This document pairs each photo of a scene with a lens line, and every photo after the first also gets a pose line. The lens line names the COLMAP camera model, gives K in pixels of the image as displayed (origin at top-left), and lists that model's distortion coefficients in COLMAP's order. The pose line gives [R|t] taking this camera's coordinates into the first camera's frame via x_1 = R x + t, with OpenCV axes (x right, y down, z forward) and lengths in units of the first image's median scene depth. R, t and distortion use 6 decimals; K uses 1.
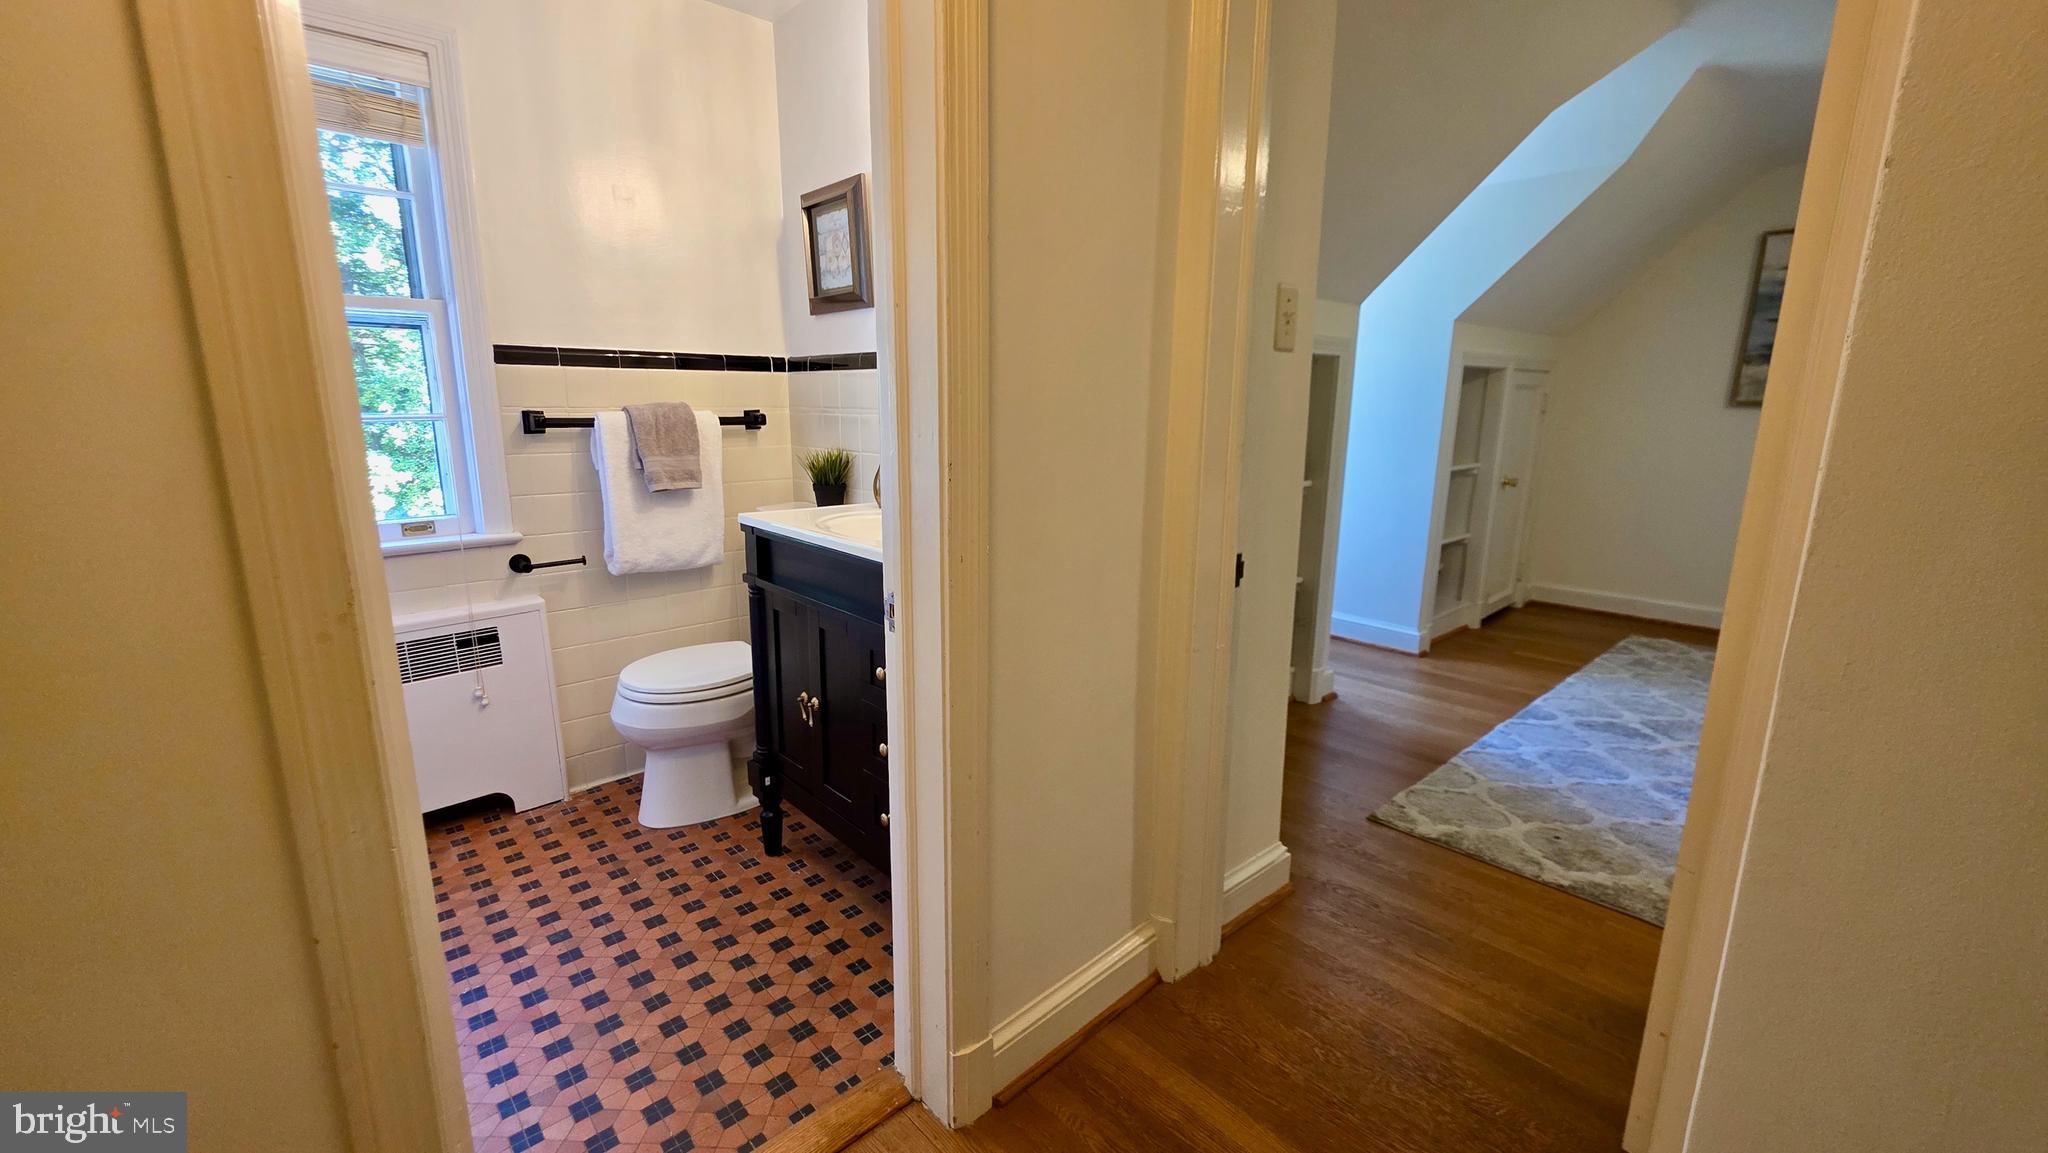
lens RADIAL K [[822.8, 0, 1022.5], [0, 822.8, 571.9], [0, 0, 1]] dist [0.001387, -0.001126]
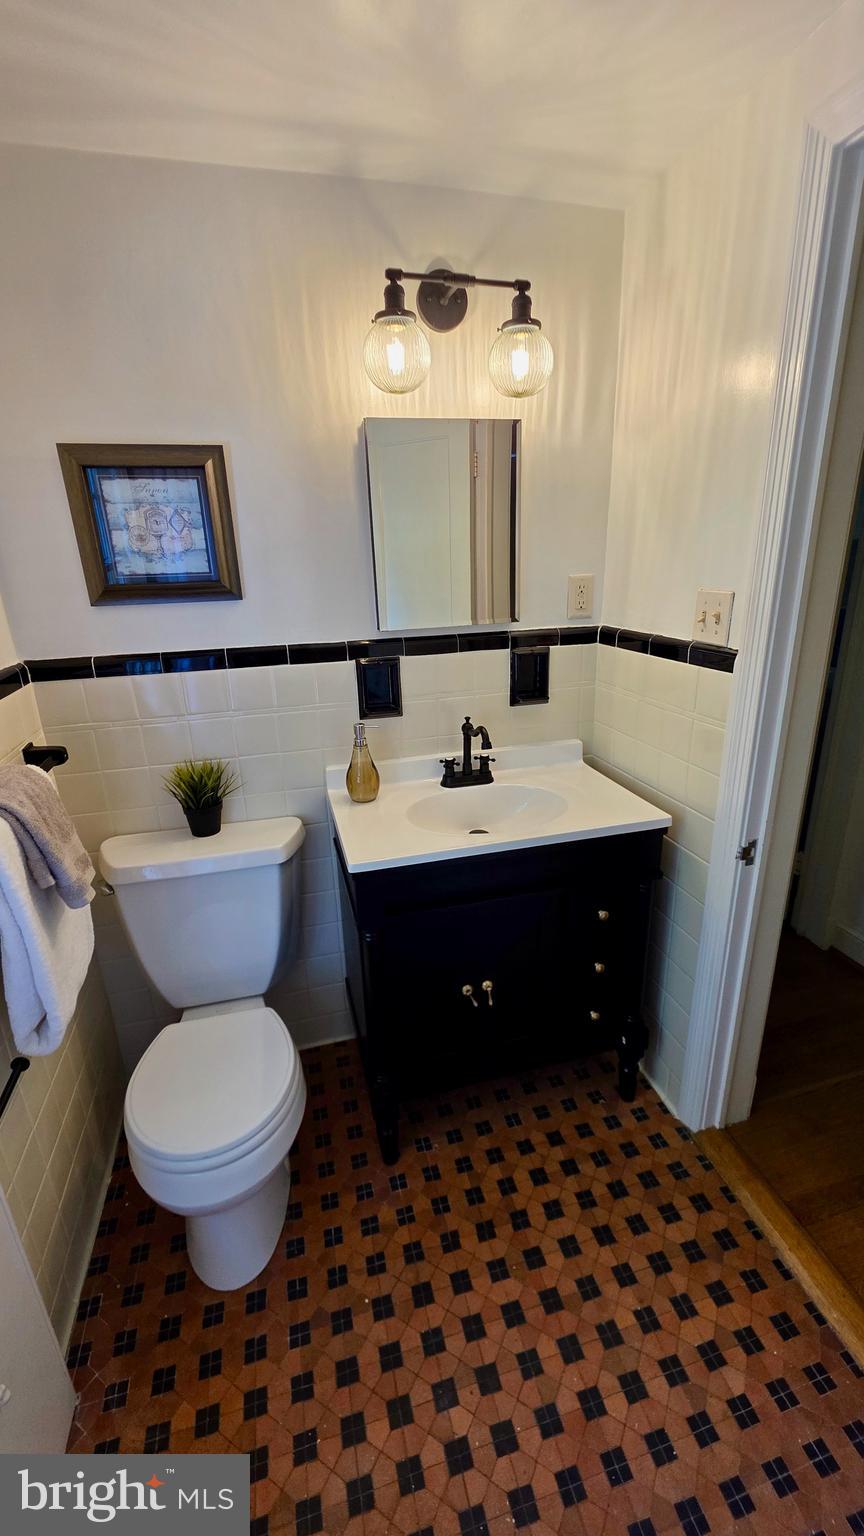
lens RADIAL K [[618.0, 0, 436.3], [0, 618.0, 766.6], [0, 0, 1]] dist [0.001520, -0.000210]
pose [[0.456614, -0.307857, 0.834702, -0.732627], [0.213363, 0.948733, 0.233197, -0.271543], [-0.863701, 0.071614, 0.498890, 0.514887]]
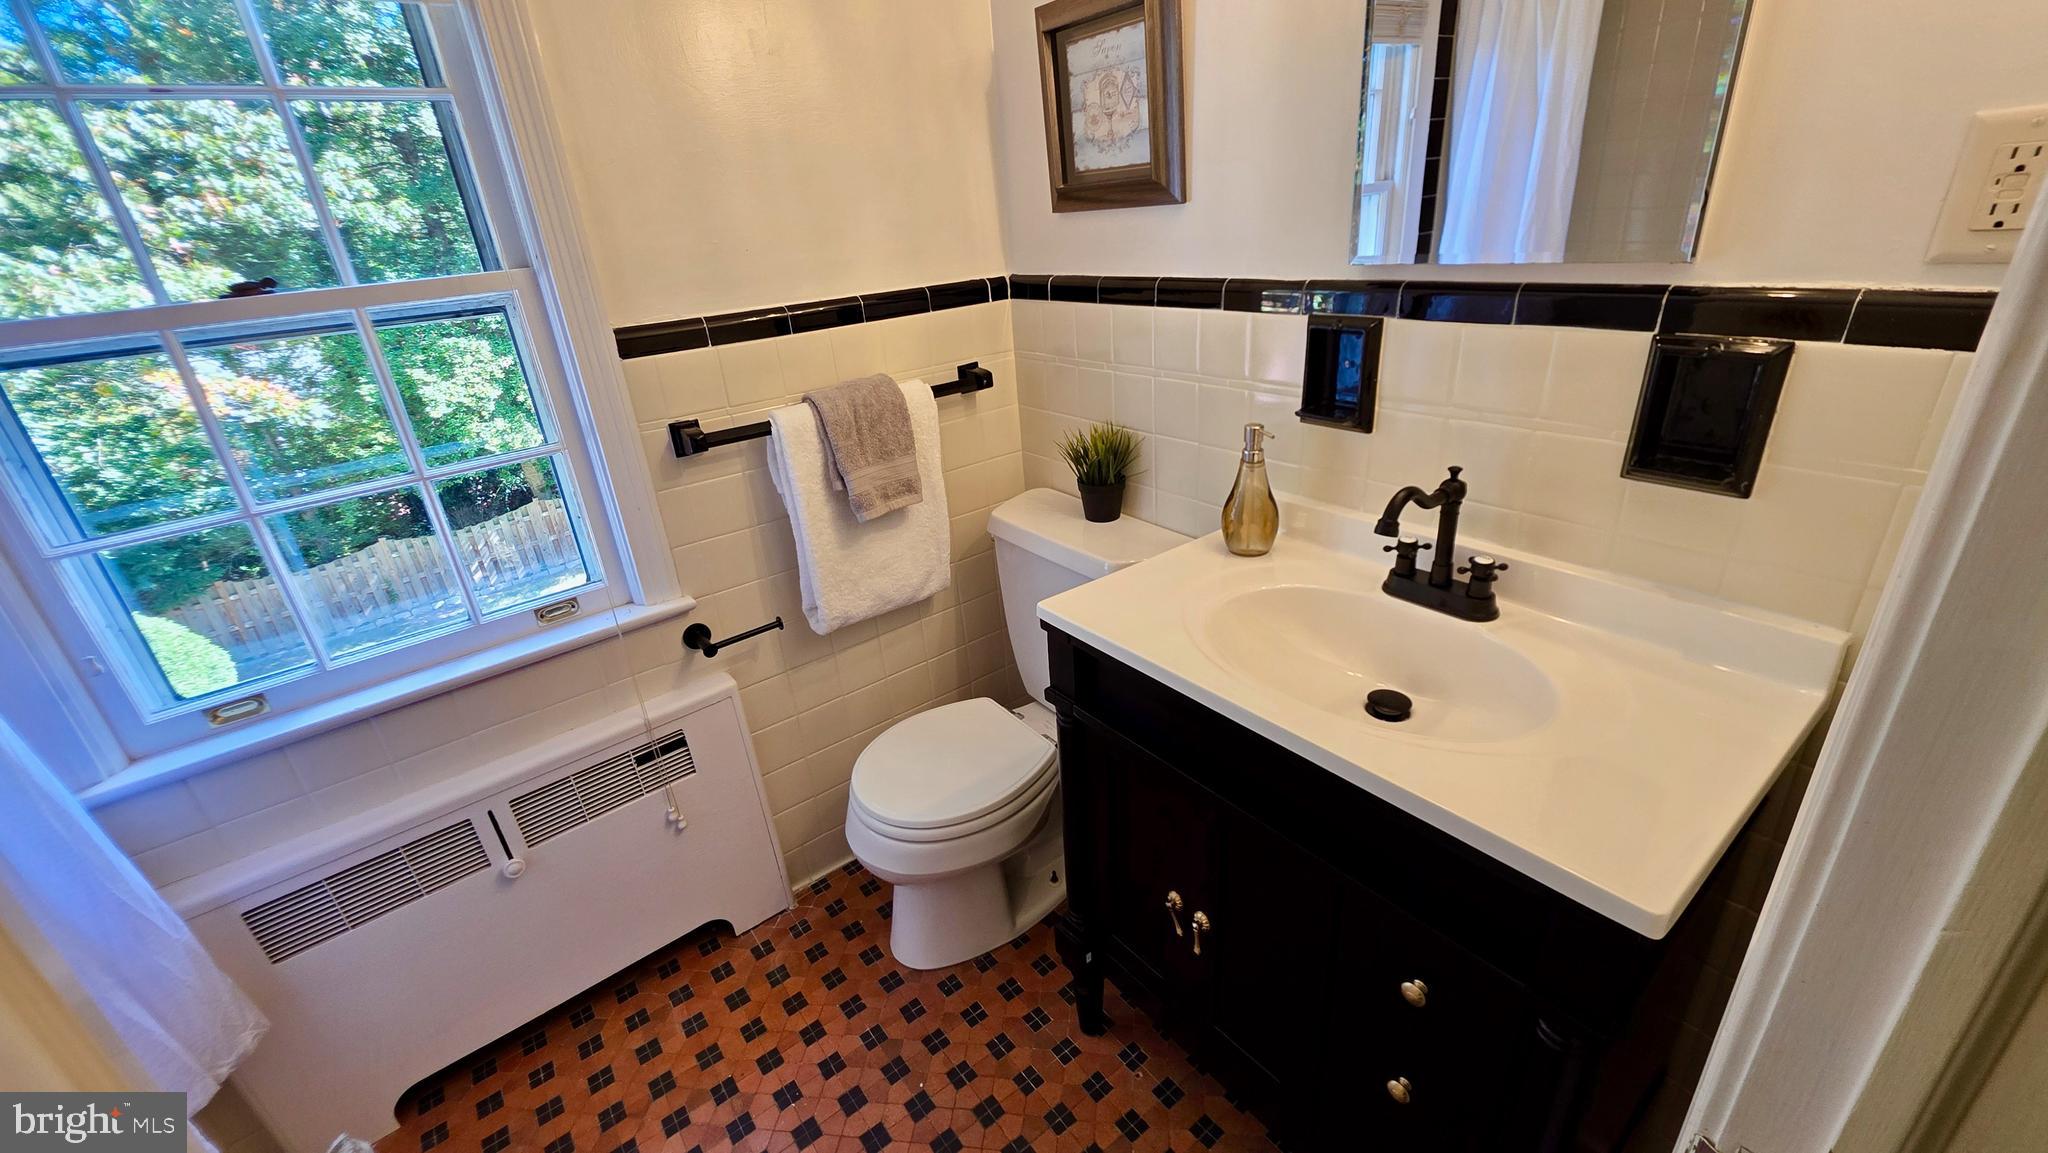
lens RADIAL K [[822.8, 0, 1019.7], [0, 822.8, 571.2], [0, 0, 1]] dist [0.001387, -0.001126]
pose [[0.992412, -0.041217, -0.115843, -0.253344], [0.064766, 0.976076, 0.207557, -0.199103], [0.104517, -0.213485, 0.971339, 0.356717]]
